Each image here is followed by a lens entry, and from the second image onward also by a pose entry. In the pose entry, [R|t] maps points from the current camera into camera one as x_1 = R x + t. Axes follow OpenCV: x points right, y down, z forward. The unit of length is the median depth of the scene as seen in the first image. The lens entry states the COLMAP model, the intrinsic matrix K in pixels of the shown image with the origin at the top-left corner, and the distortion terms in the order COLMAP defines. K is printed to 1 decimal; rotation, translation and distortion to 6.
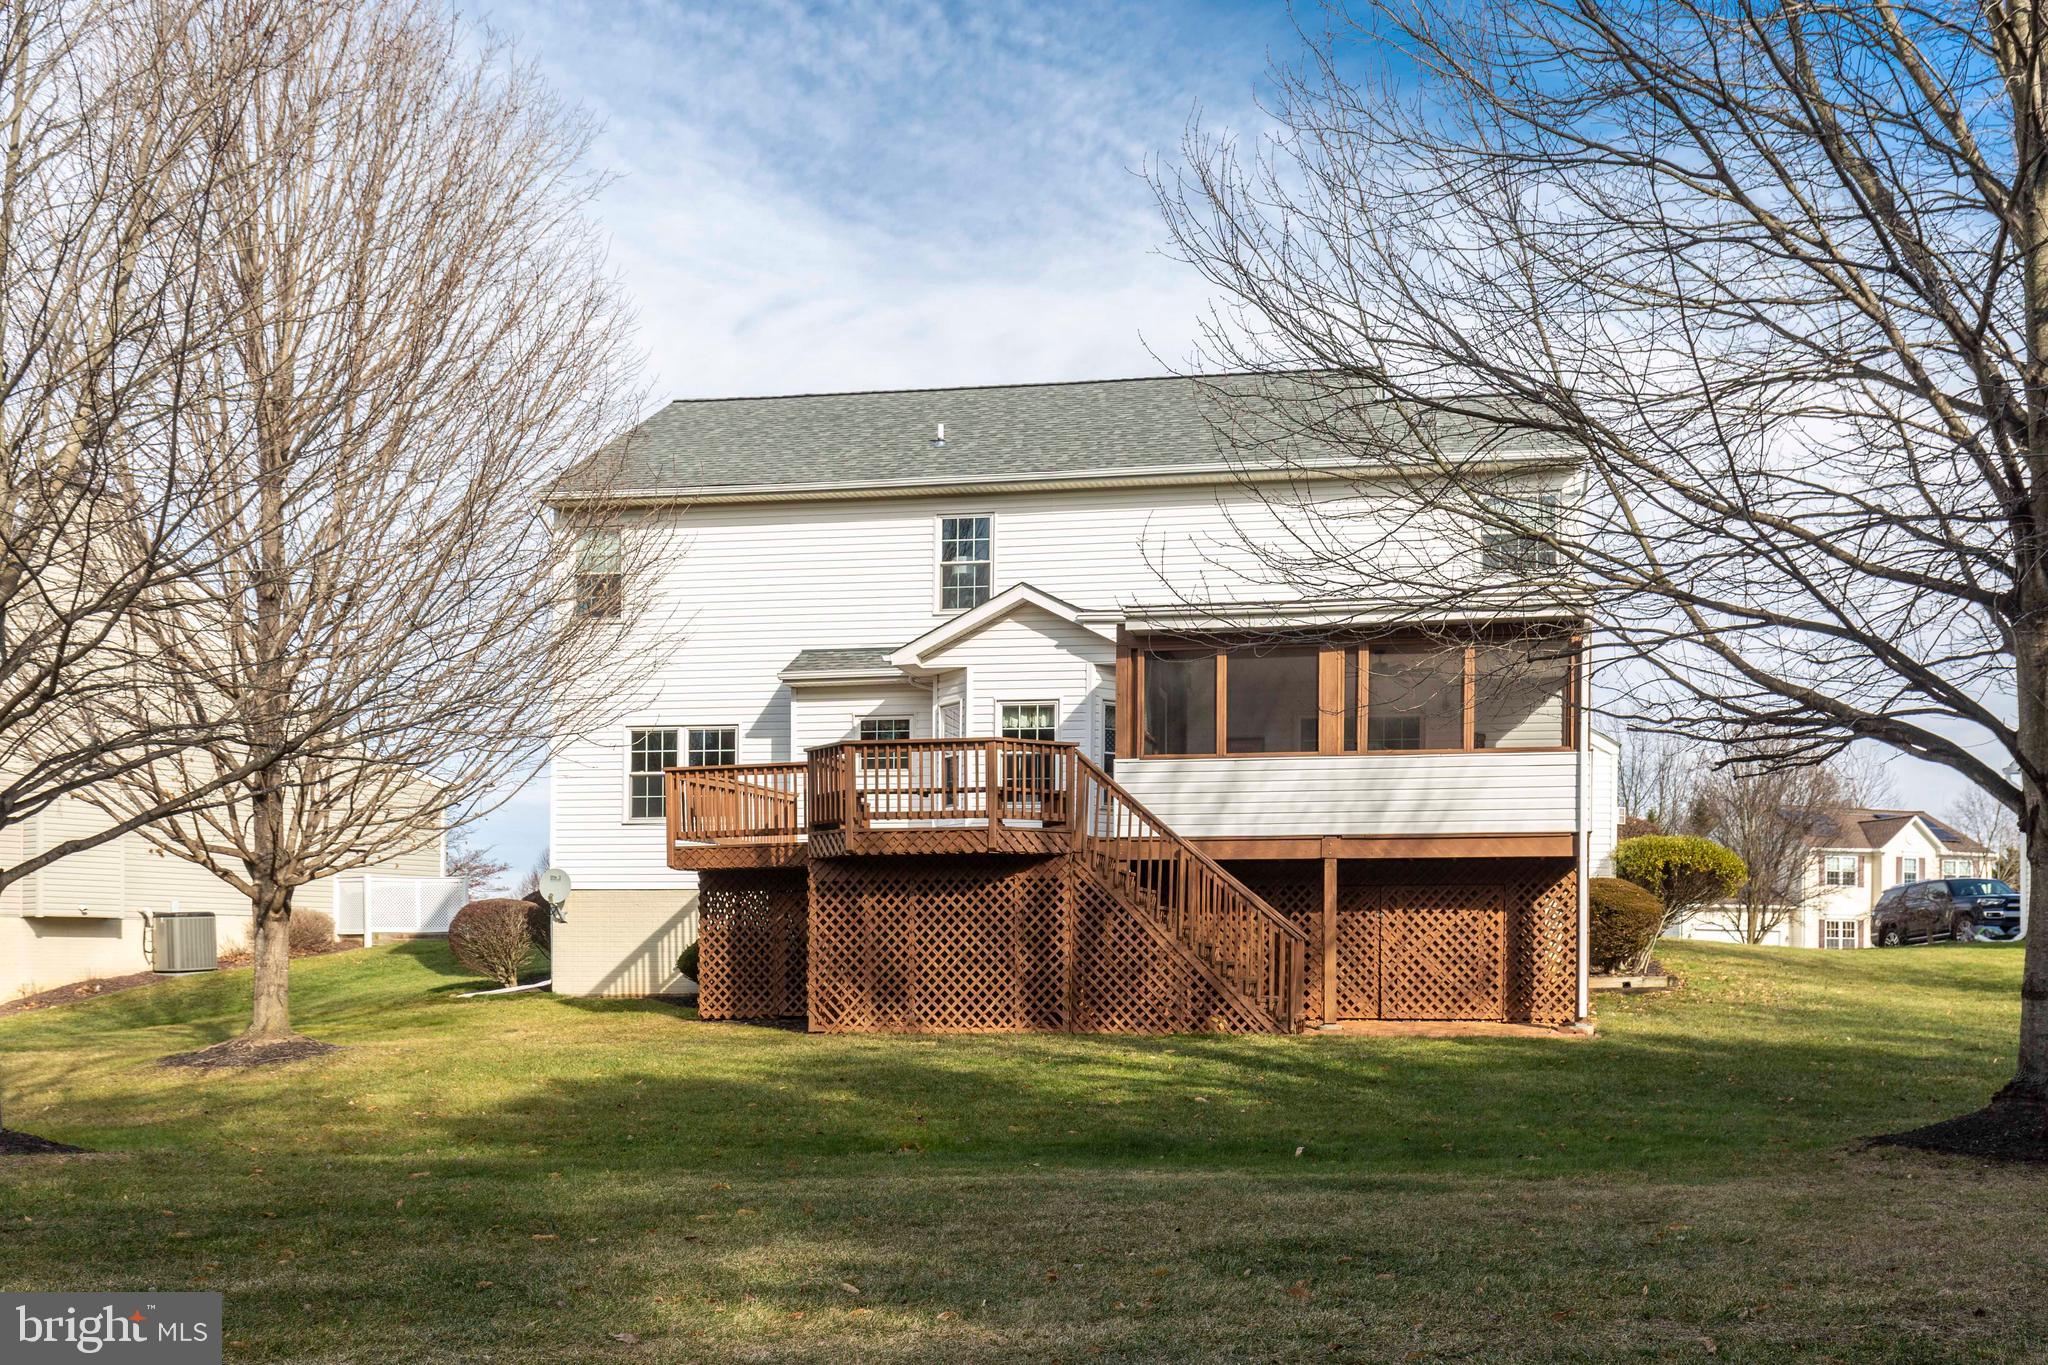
lens RADIAL K [[1848.2, 0, 1149.3], [0, 1848.2, 895.9], [0, 0, 1]] dist [0.005472, -0.008018]
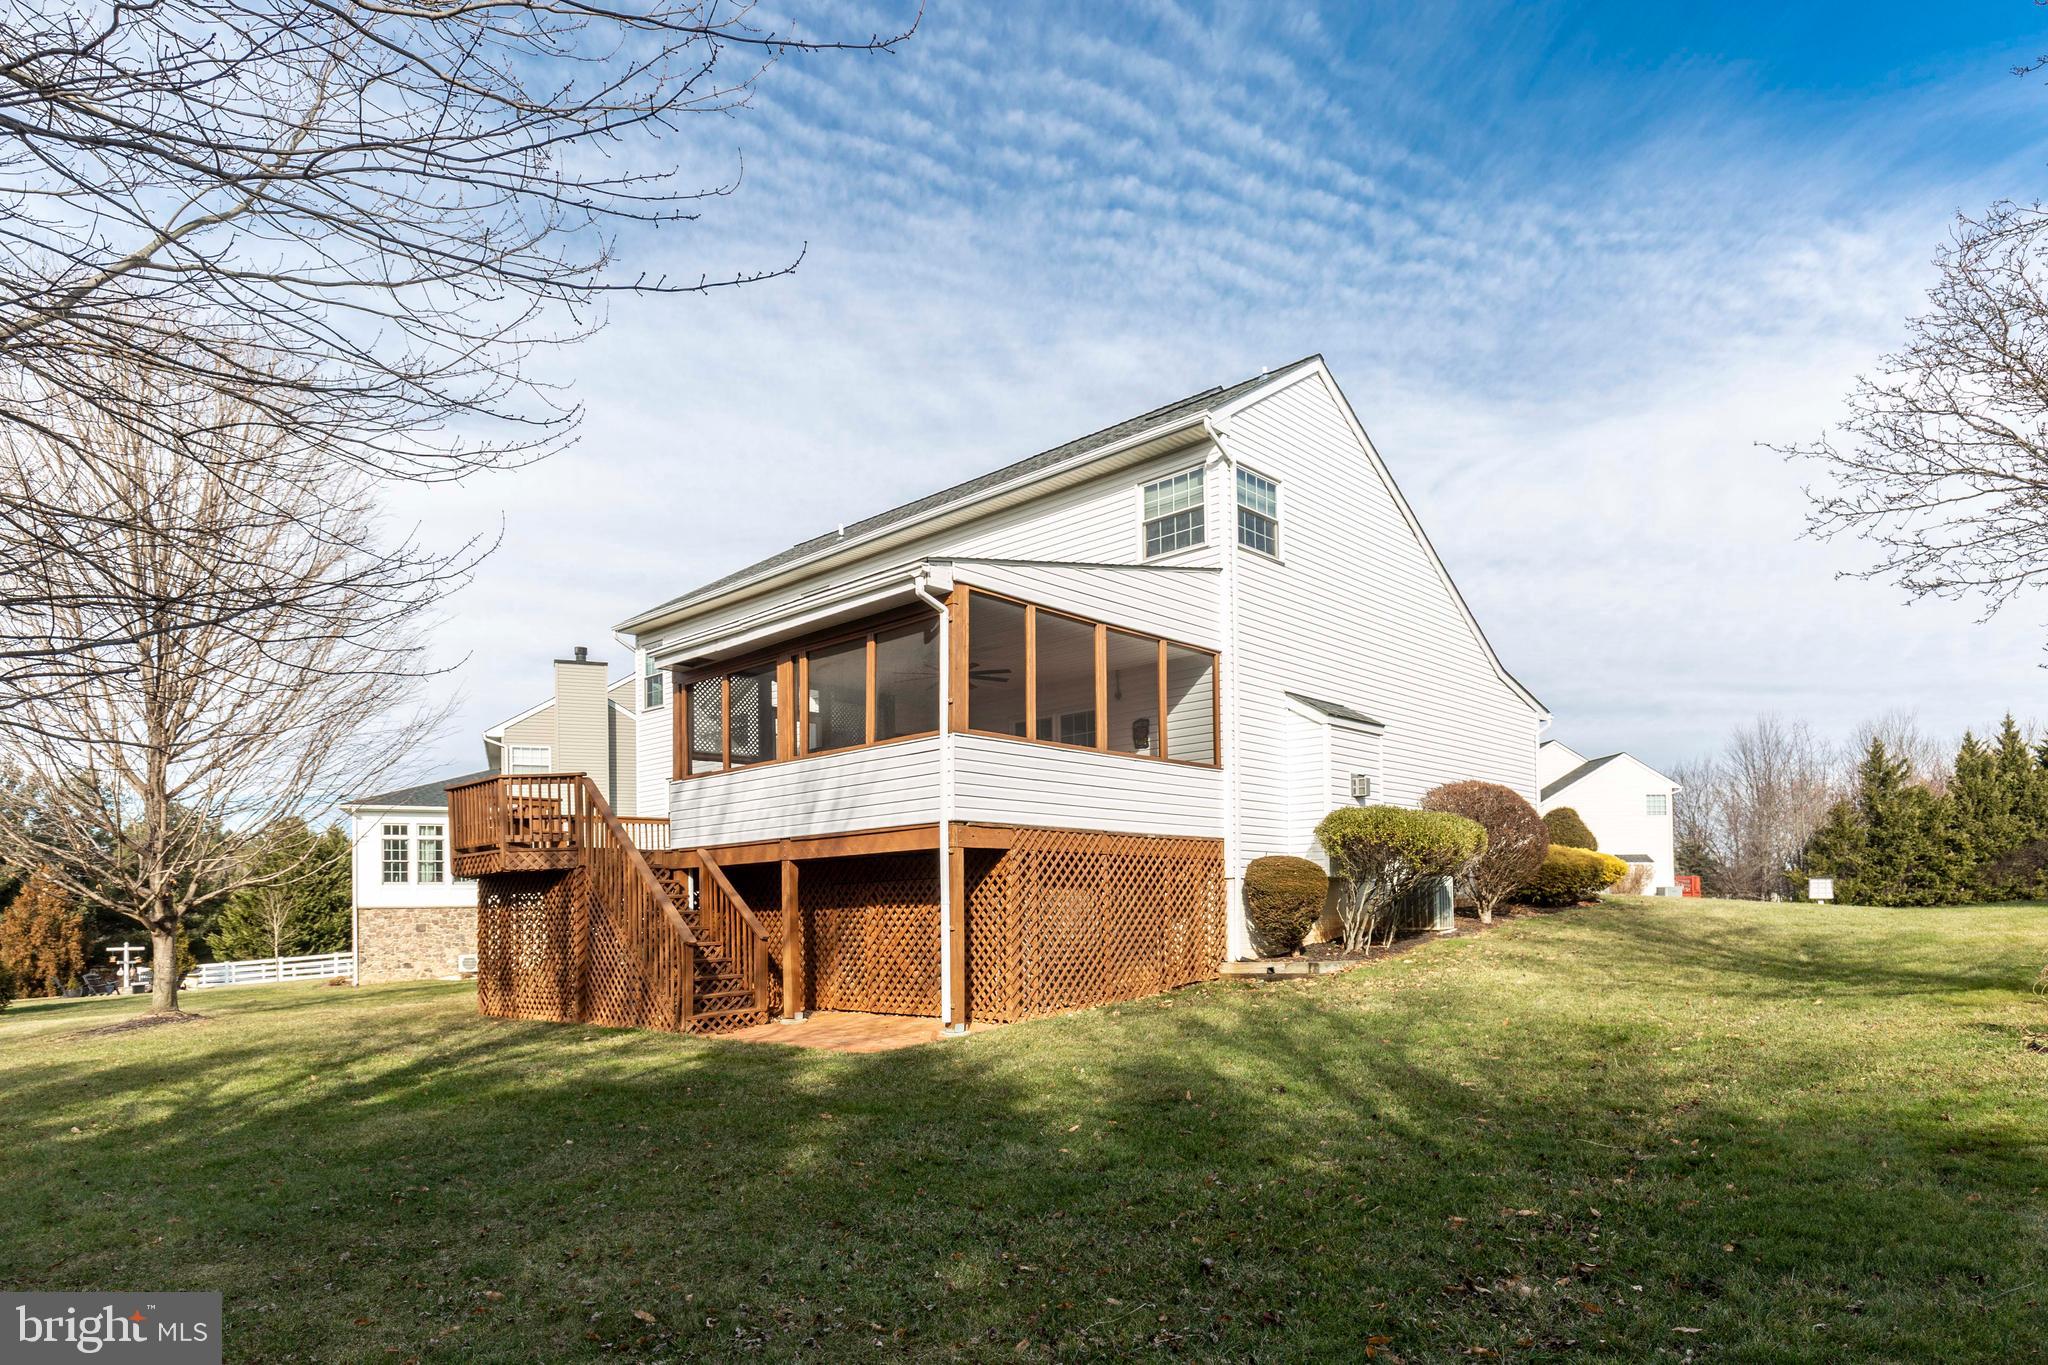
lens RADIAL K [[1170.9, 0, 1024.2], [0, 1170.9, 830.6], [0, 0, 1]] dist [-0.001687, -0.000639]
pose [[0.822367, -0.054506, -0.566341, 0.572604], [0.036762, 0.998411, -0.042708, -0.004189], [0.567768, 0.014301, 0.823064, 0.524201]]
